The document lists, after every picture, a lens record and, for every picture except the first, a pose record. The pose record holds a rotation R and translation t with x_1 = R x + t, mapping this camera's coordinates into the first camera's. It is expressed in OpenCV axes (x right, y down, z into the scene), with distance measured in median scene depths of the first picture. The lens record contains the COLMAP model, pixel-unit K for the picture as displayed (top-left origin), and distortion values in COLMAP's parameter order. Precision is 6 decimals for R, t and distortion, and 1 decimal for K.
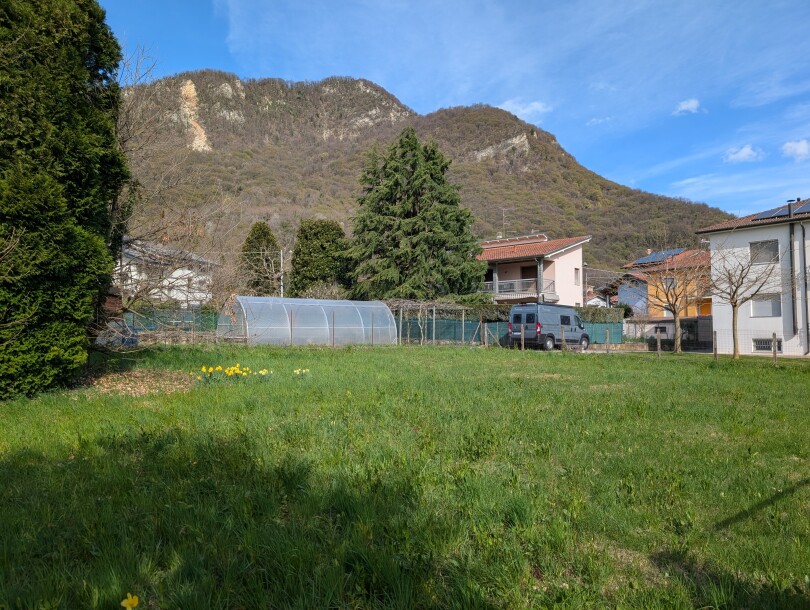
lens RADIAL K [[575.3, 0, 402.4], [0, 575.3, 302.4], [0, 0, 1]] dist [0.007137, -0.009424]
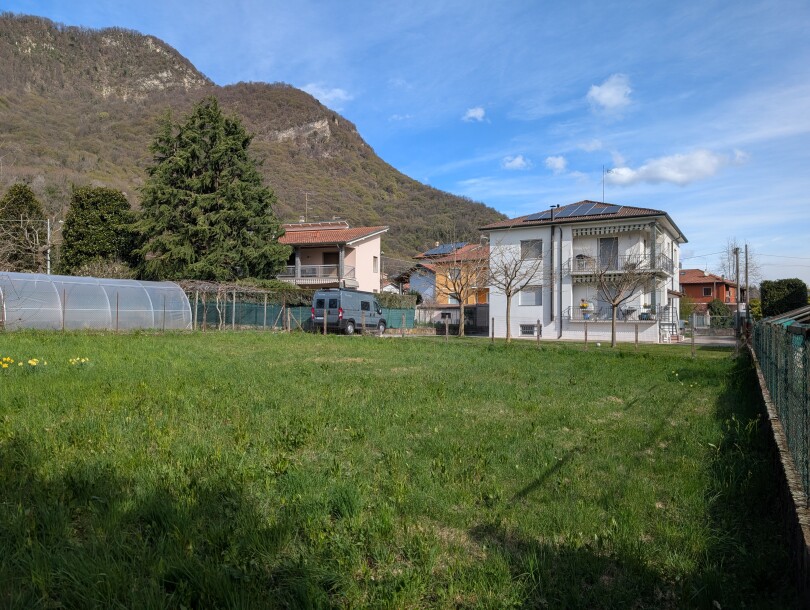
lens RADIAL K [[573.3, 0, 401.6], [0, 573.3, 308.5], [0, 0, 1]] dist [0.001954, -0.003453]
pose [[0.940212, 0.014859, 0.340266, -0.005127], [-0.027862, 0.999055, 0.033360, -0.000510], [-0.339449, -0.040846, 0.939737, 0.005345]]
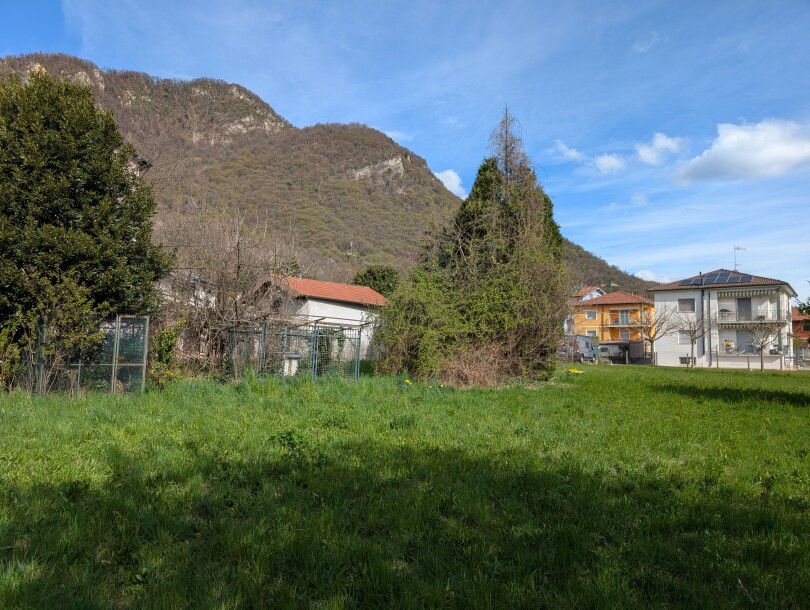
lens RADIAL K [[573.3, 0, 401.6], [0, 573.3, 308.5], [0, 0, 1]] dist [0.001954, -0.003453]
pose [[0.973556, 0.031553, 0.226261, -0.572858], [-0.028326, 0.999446, -0.017495, -0.025855], [-0.226687, 0.010623, 0.973910, -0.451452]]
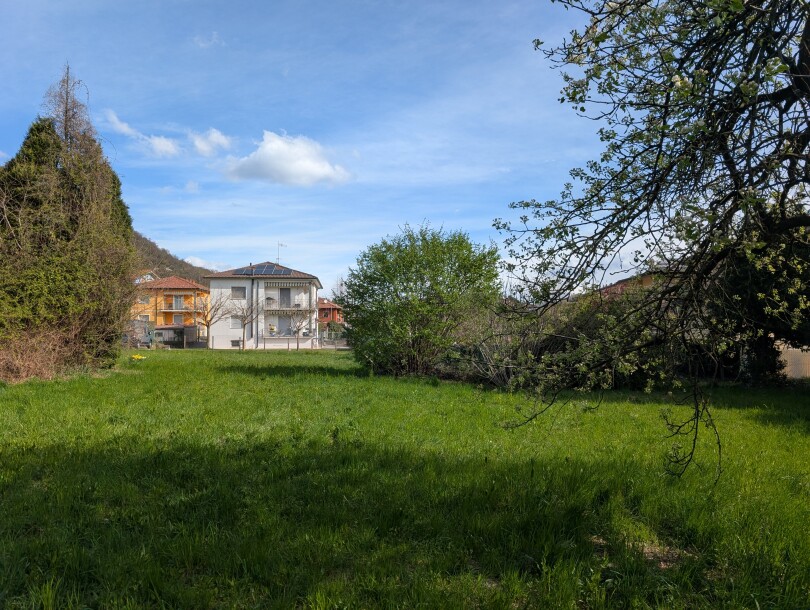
lens RADIAL K [[571.5, 0, 405.0], [0, 571.5, 305.0], [0, 0, 1]] dist [0.001433, -0.000494]
pose [[0.549510, 0.044186, 0.834318, -0.614335], [-0.042650, 0.998782, -0.024805, -0.026508], [-0.834398, -0.021953, 0.550726, -0.458134]]
